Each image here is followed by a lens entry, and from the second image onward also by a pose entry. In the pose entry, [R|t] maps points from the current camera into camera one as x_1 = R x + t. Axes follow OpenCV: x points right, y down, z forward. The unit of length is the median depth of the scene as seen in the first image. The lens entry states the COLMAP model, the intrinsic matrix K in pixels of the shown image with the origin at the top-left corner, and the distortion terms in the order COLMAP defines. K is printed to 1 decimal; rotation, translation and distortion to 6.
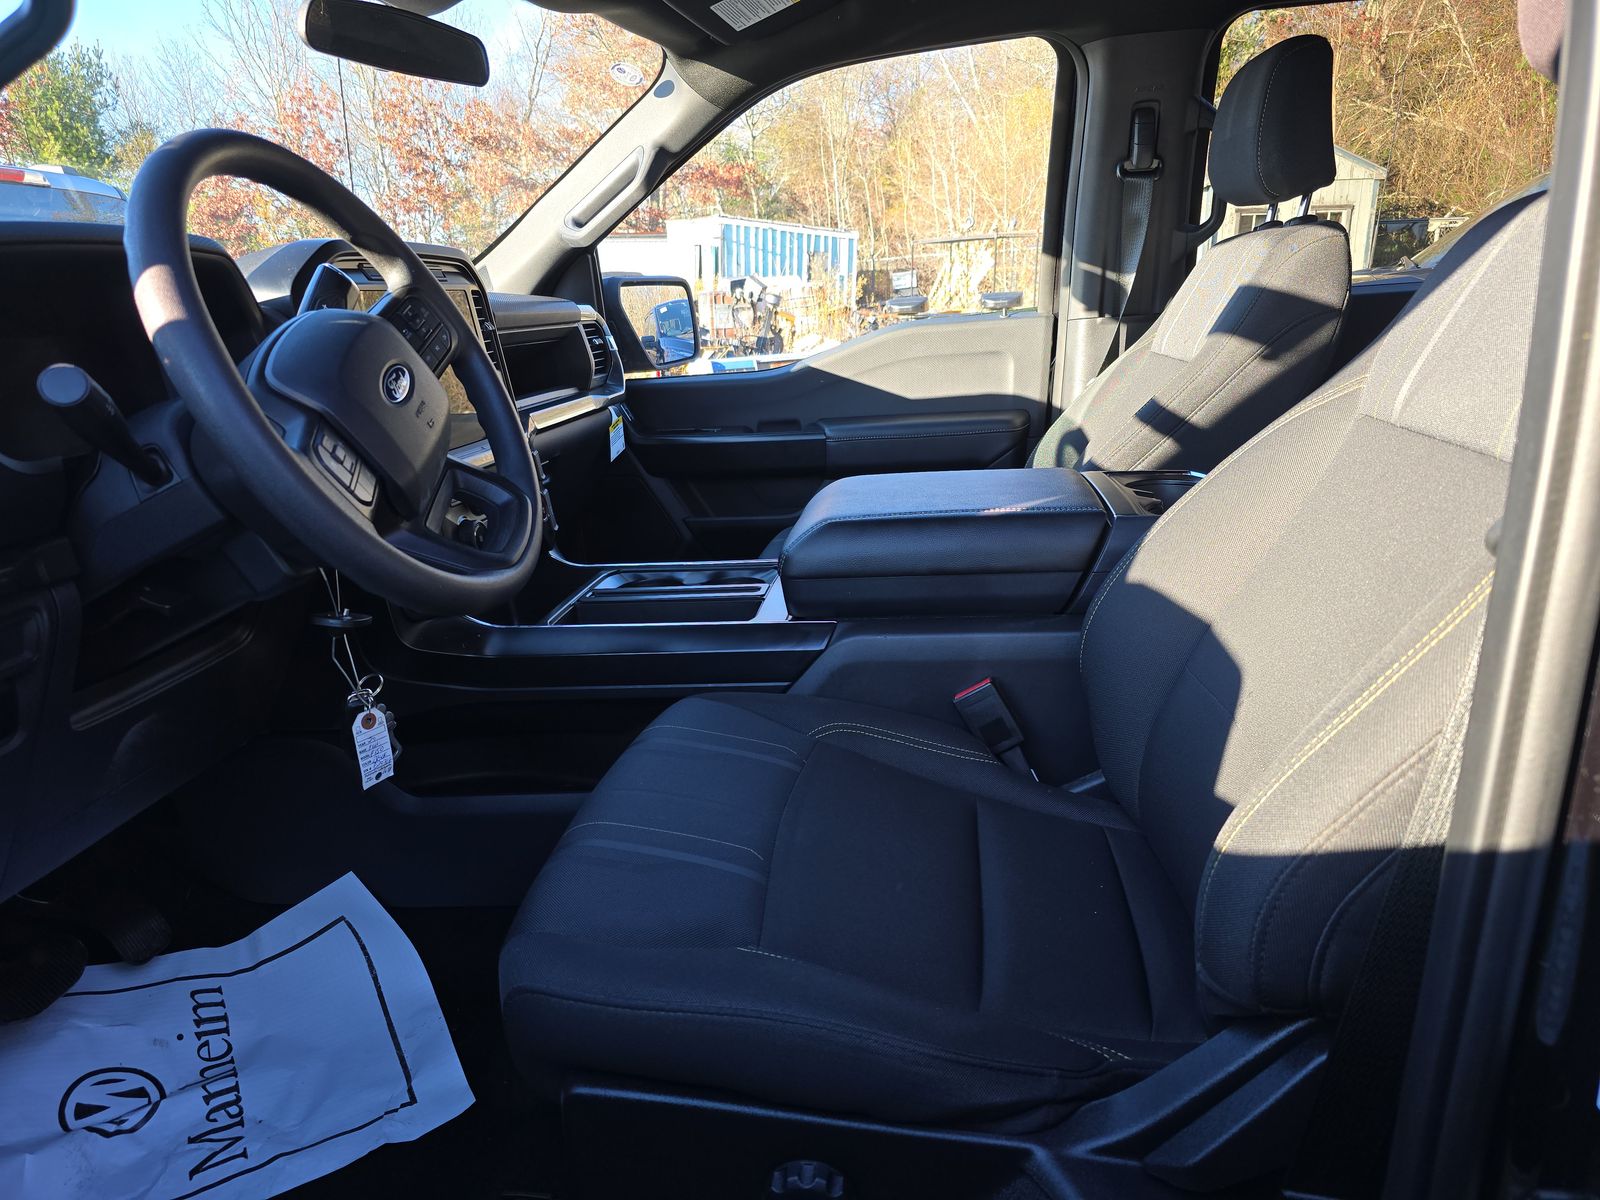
lens RADIAL K [[1098.1, 0, 795.4], [0, 1098.1, 593.2], [0, 0, 1]] dist [0.011261, 0.003066]
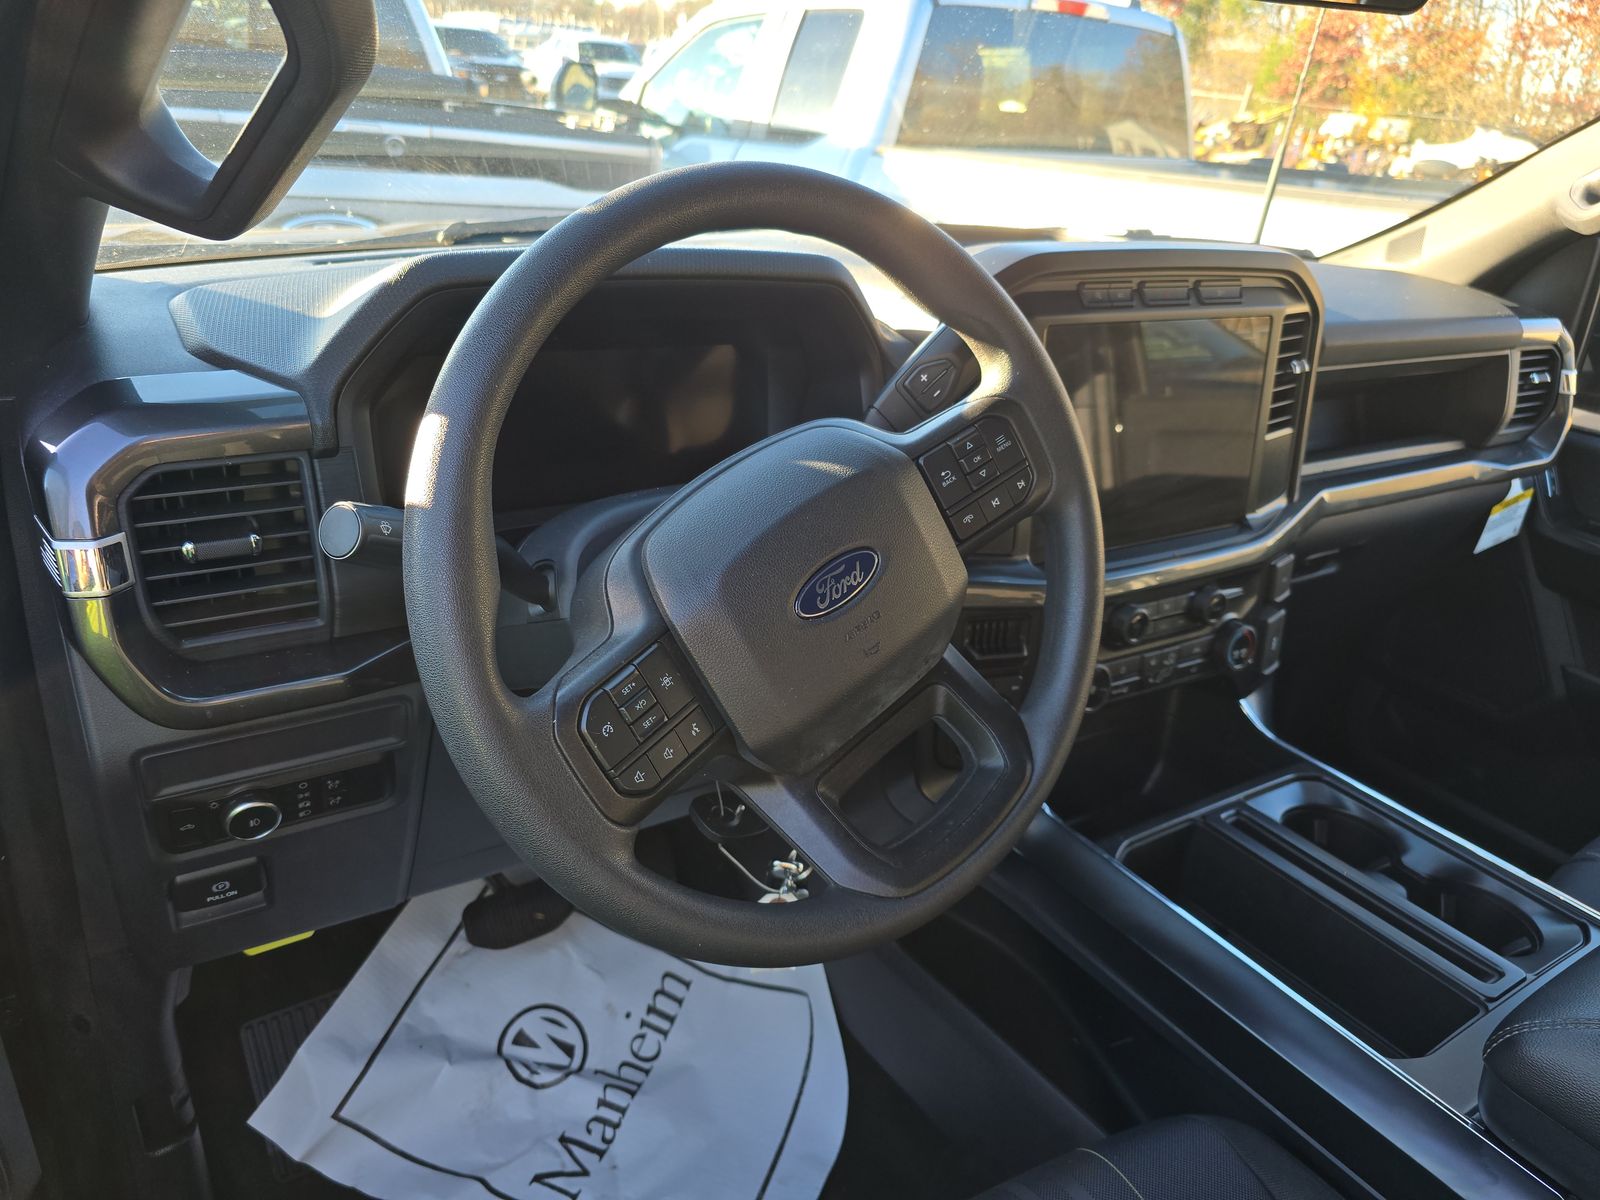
lens RADIAL K [[1098.1, 0, 803.1], [0, 1098.1, 604.5], [0, 0, 1]] dist [0.011261, 0.003066]
pose [[0.643827, 0.412912, -0.644198, 0.012083], [-0.313478, 0.910341, 0.270205, -0.104104], [0.698011, 0.027976, 0.715541, 0.162259]]
